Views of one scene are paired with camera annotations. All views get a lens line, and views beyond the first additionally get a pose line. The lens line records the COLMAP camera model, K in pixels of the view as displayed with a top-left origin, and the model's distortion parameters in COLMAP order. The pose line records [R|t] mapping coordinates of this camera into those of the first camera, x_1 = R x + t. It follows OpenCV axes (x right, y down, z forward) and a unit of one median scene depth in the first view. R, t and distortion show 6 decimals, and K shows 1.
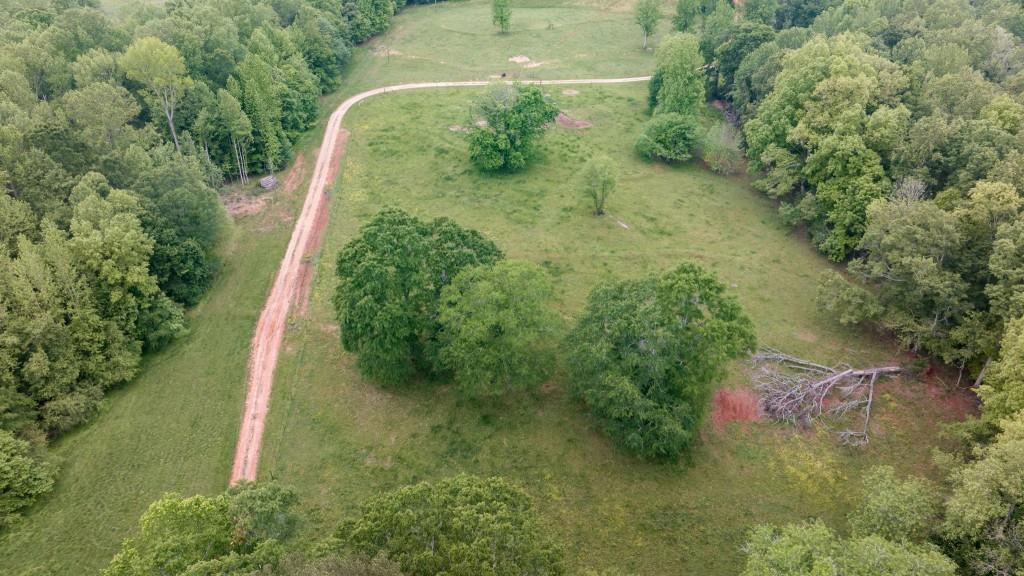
lens RADIAL K [[722.2, 0, 513.7], [0, 722.2, 283.4], [0, 0, 1]] dist [-0.043355, 0.042587]
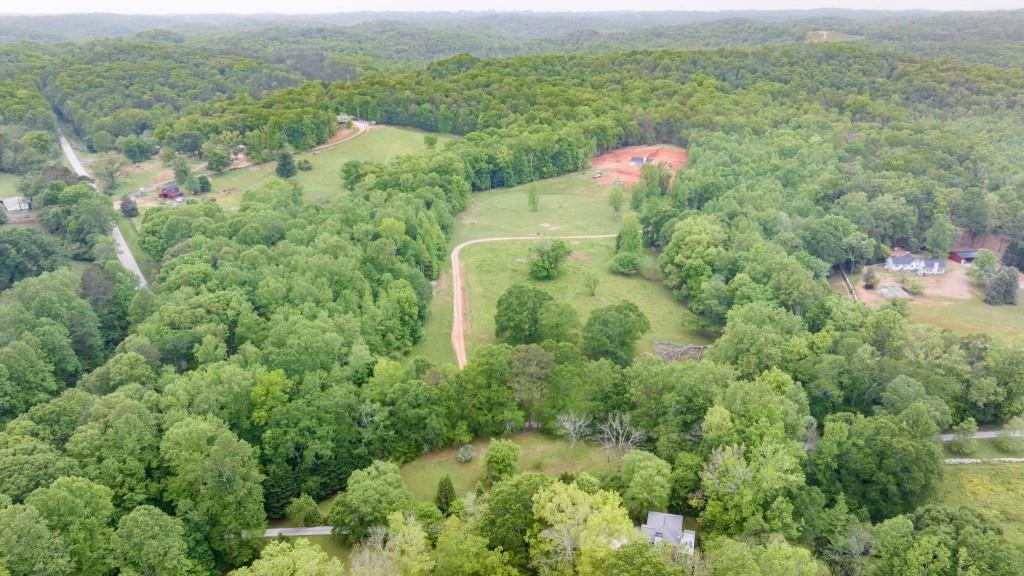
lens RADIAL K [[719.6, 0, 514.0], [0, 719.6, 287.8], [0, 0, 1]] dist [-0.038313, 0.039671]
pose [[0.999864, -0.001052, 0.016482, -0.161209], [0.004334, 0.979699, -0.200427, 0.326737], [-0.015936, 0.200471, 0.979570, -1.177202]]
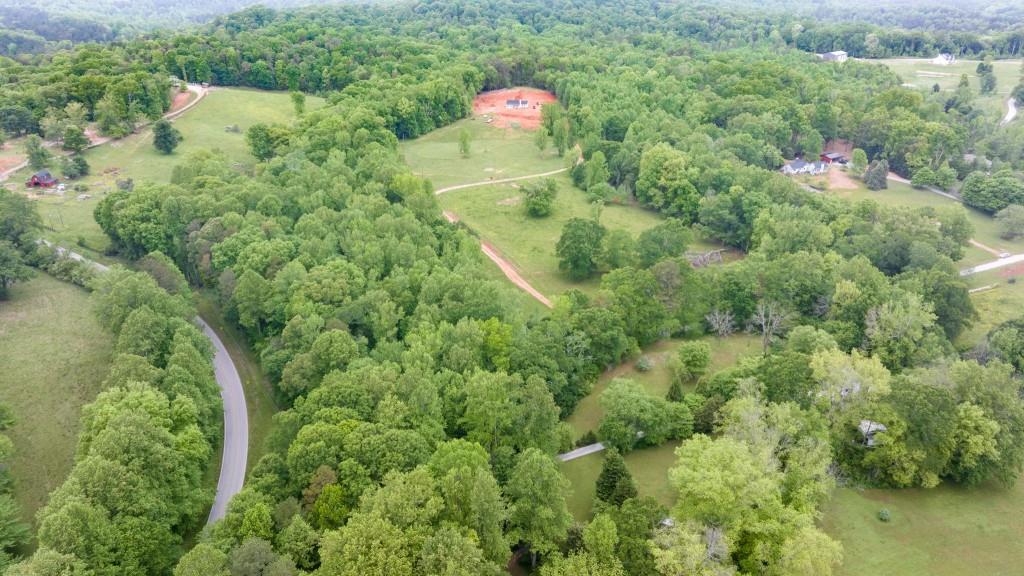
lens RADIAL K [[719.6, 0, 514.0], [0, 719.6, 287.8], [0, 0, 1]] dist [-0.038313, 0.039671]
pose [[0.913948, -0.164578, 0.370962, -1.092591], [0.213650, 0.972278, -0.095022, 0.287736], [-0.345039, 0.166101, 0.923774, -1.122406]]
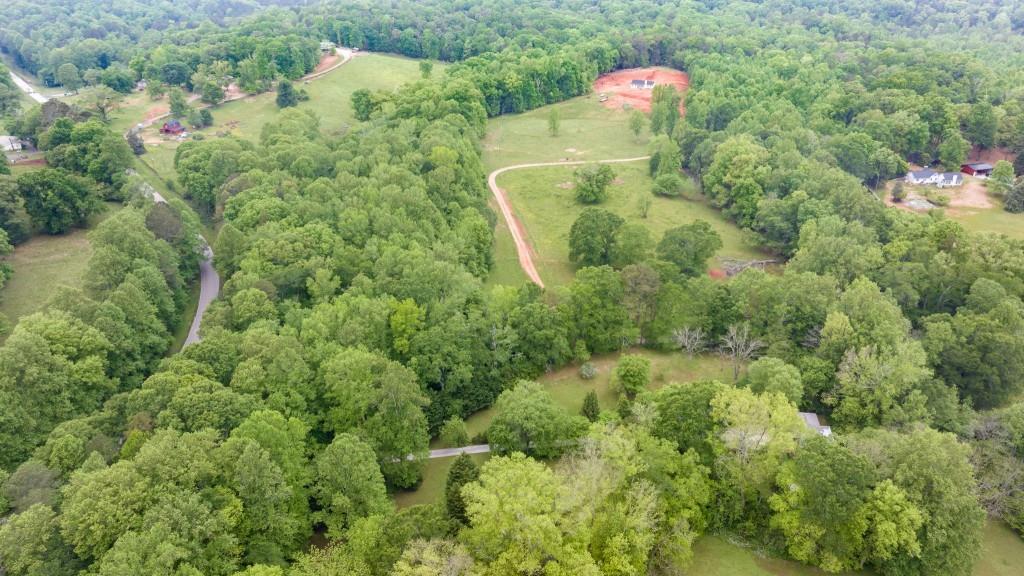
lens RADIAL K [[719.6, 0, 514.0], [0, 719.6, 287.8], [0, 0, 1]] dist [-0.038313, 0.039671]
pose [[0.993681, -0.047493, 0.101701, -0.539959], [0.057887, 0.993117, -0.101818, 0.335694], [-0.096165, 0.107062, 0.989591, -1.188872]]
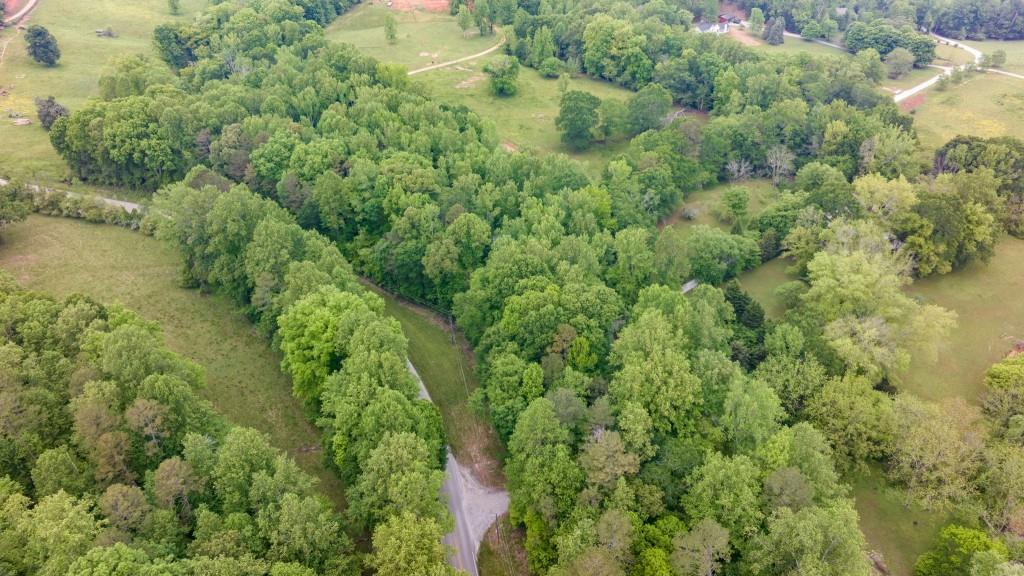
lens RADIAL K [[722.2, 0, 513.7], [0, 722.2, 283.4], [0, 0, 1]] dist [-0.043355, 0.042587]
pose [[0.757559, -0.351243, 0.550211, -1.671732], [0.346573, 0.930703, 0.116961, 0.157066], [-0.553165, 0.102083, 0.826794, -0.943222]]
